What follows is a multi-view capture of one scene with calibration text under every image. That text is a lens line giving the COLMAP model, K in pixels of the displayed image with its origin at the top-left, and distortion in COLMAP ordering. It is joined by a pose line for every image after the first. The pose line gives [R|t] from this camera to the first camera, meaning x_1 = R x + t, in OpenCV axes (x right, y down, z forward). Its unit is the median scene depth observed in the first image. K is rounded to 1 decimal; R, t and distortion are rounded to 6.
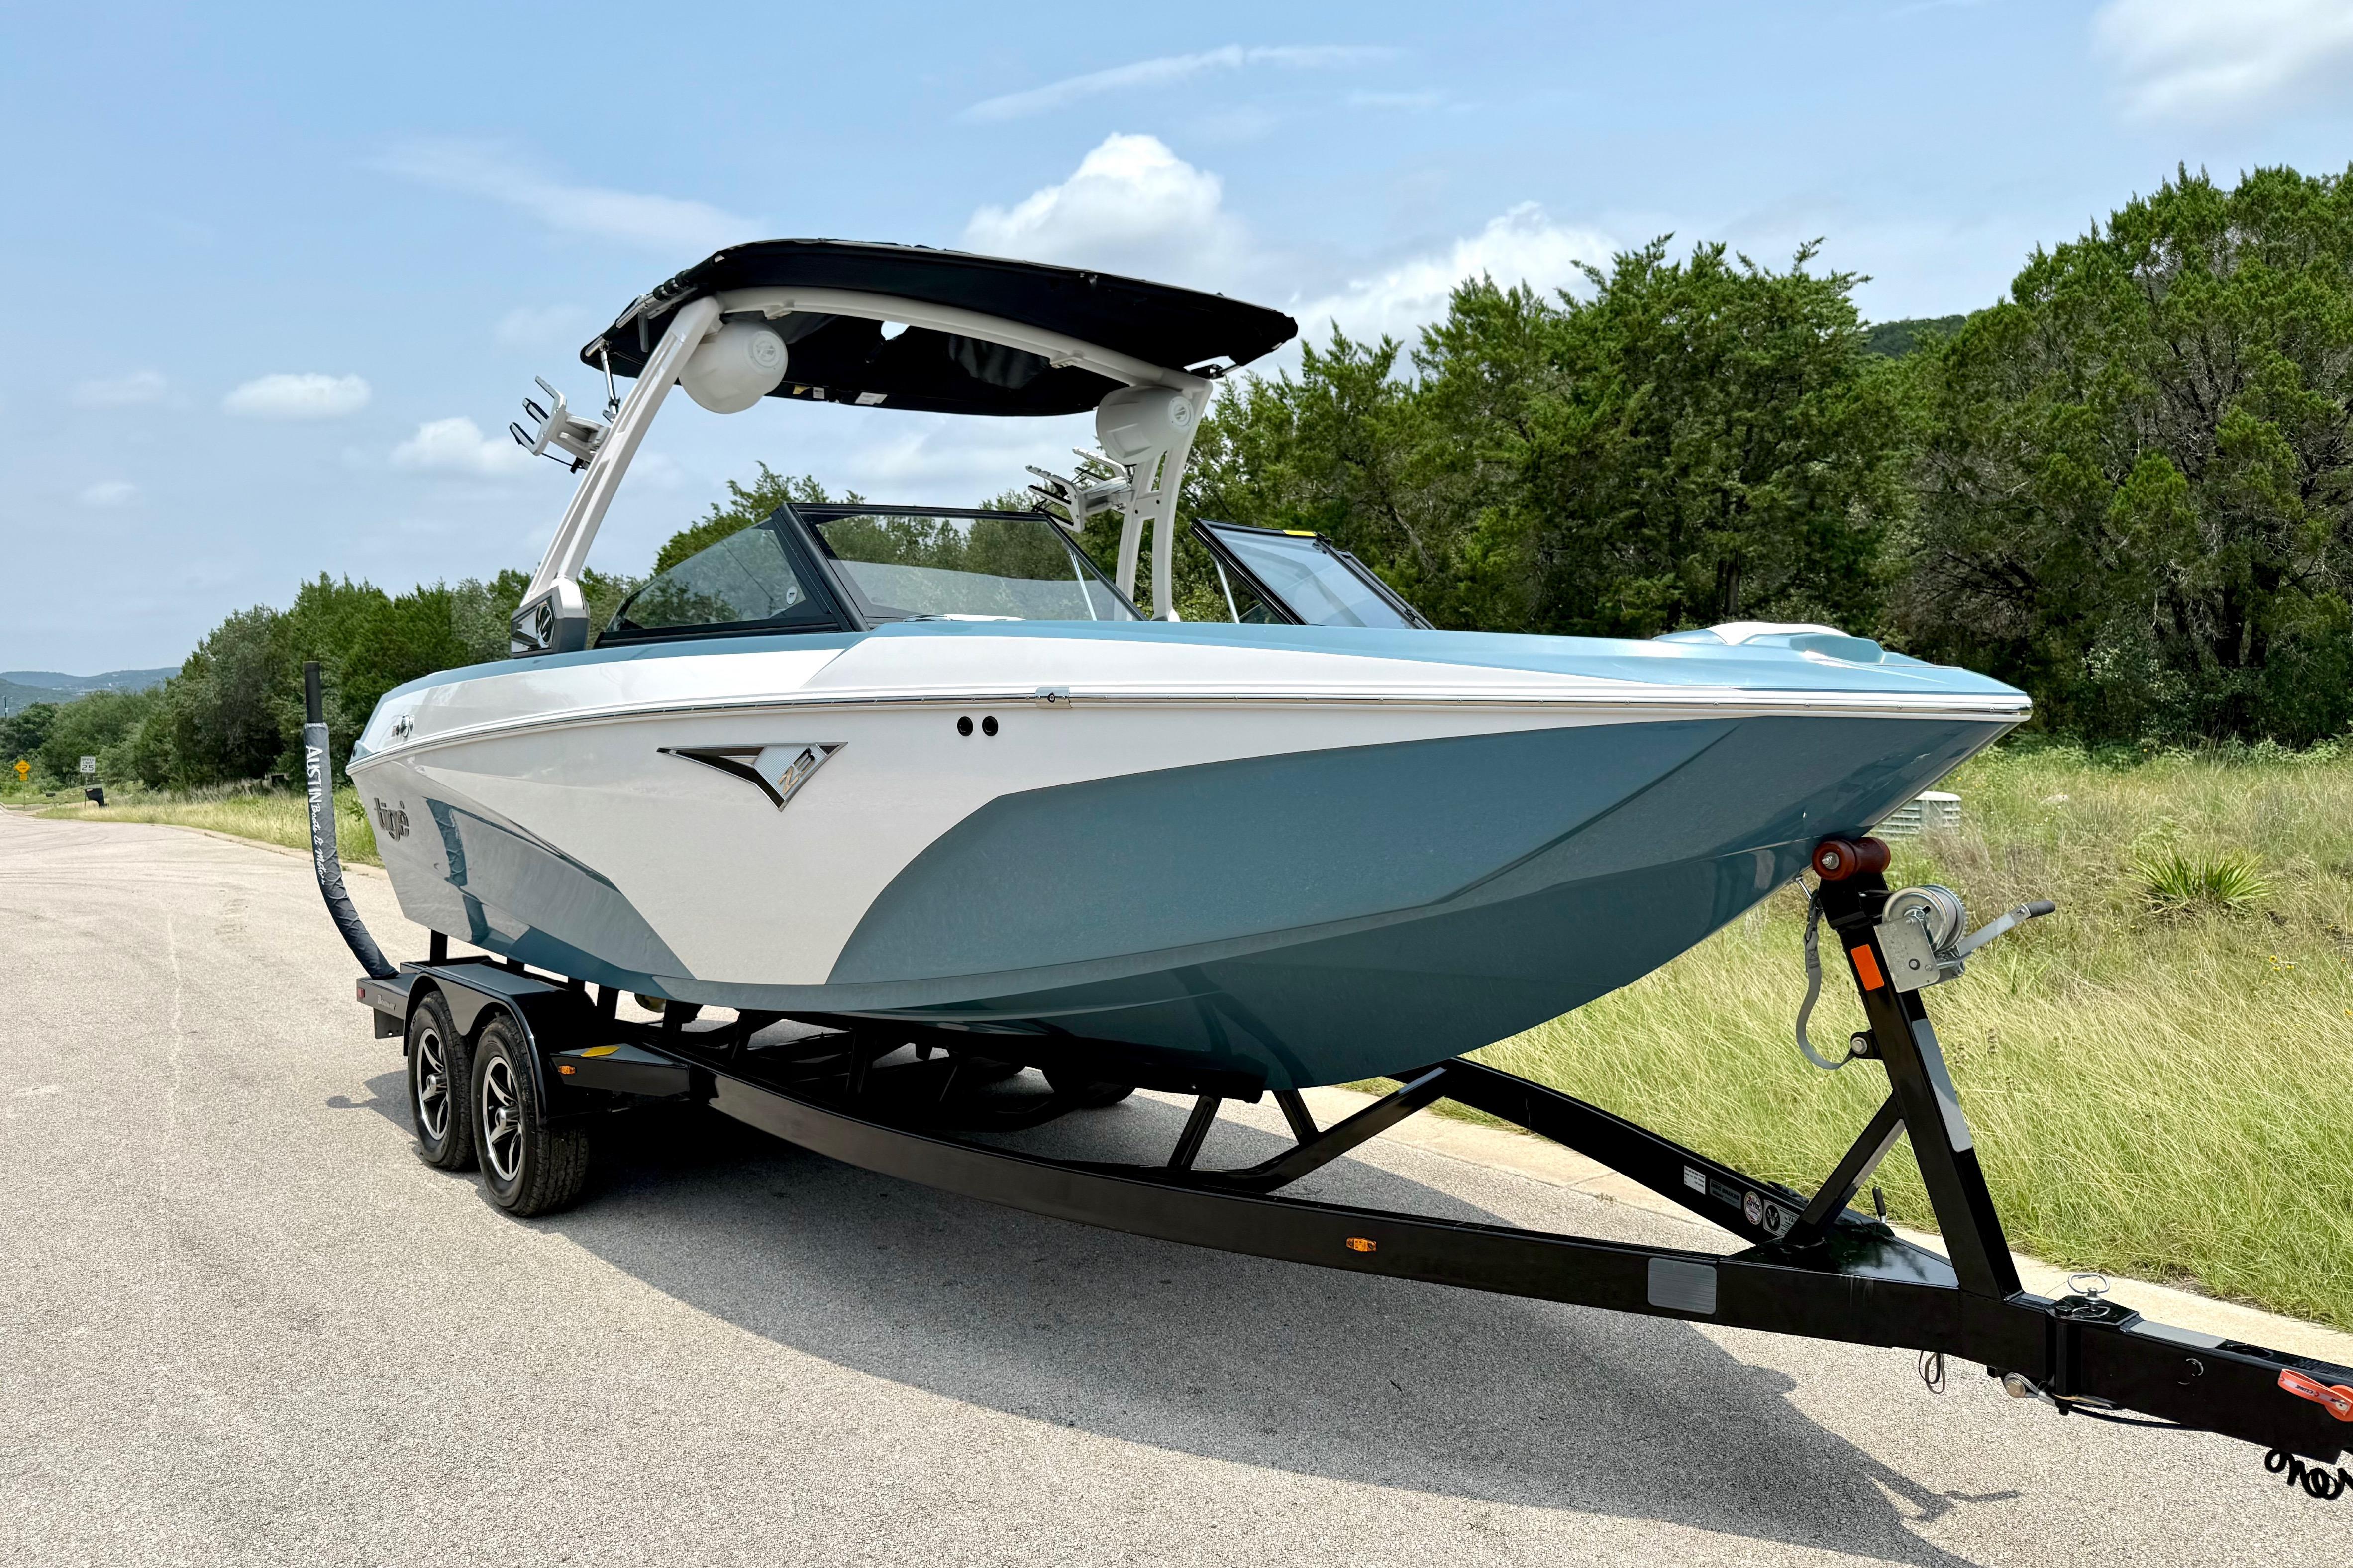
lens RADIAL K [[1776.8, 0, 1205.4], [0, 1776.8, 788.0], [0, 0, 1]] dist [0.060238, -0.003030]
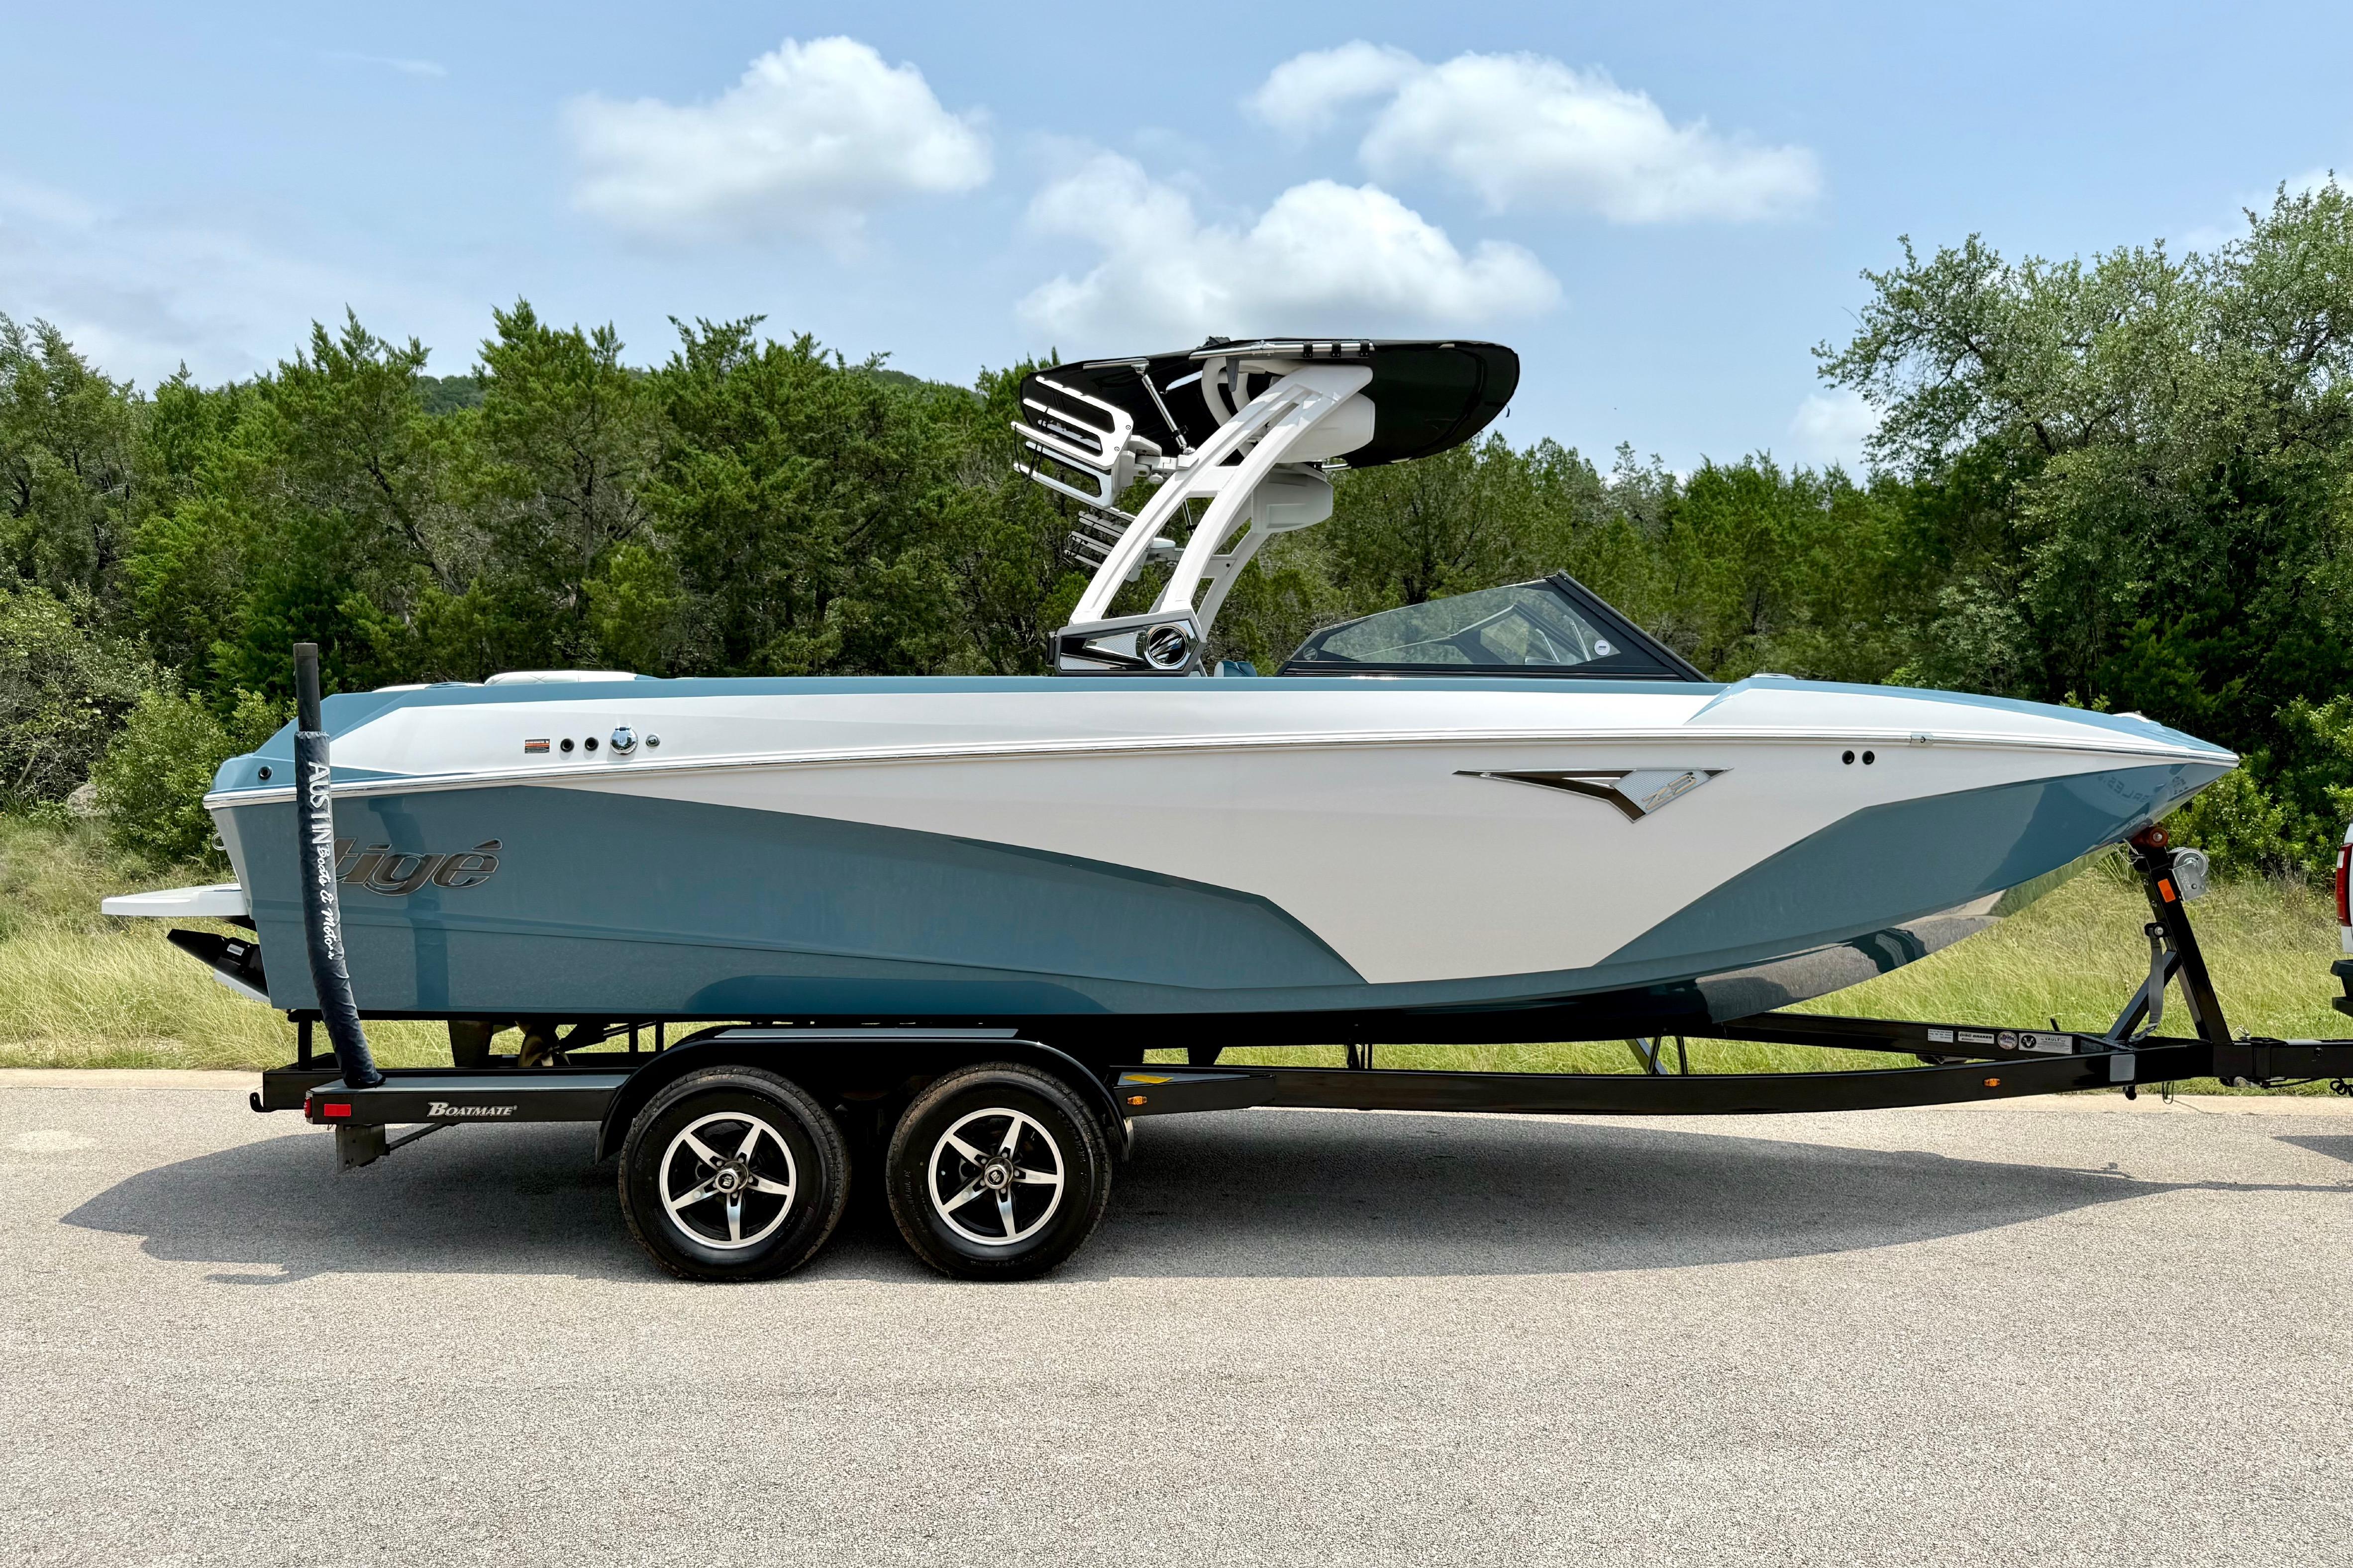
lens RADIAL K [[1776.8, 0, 1205.4], [0, 1776.8, 788.0], [0, 0, 1]] dist [0.060238, -0.003030]
pose [[0.609306, 0.009858, 0.792874, -1.404892], [0.015936, 0.999568, -0.024675, 0.014757], [-0.792775, 0.027670, 0.608886, 0.479109]]
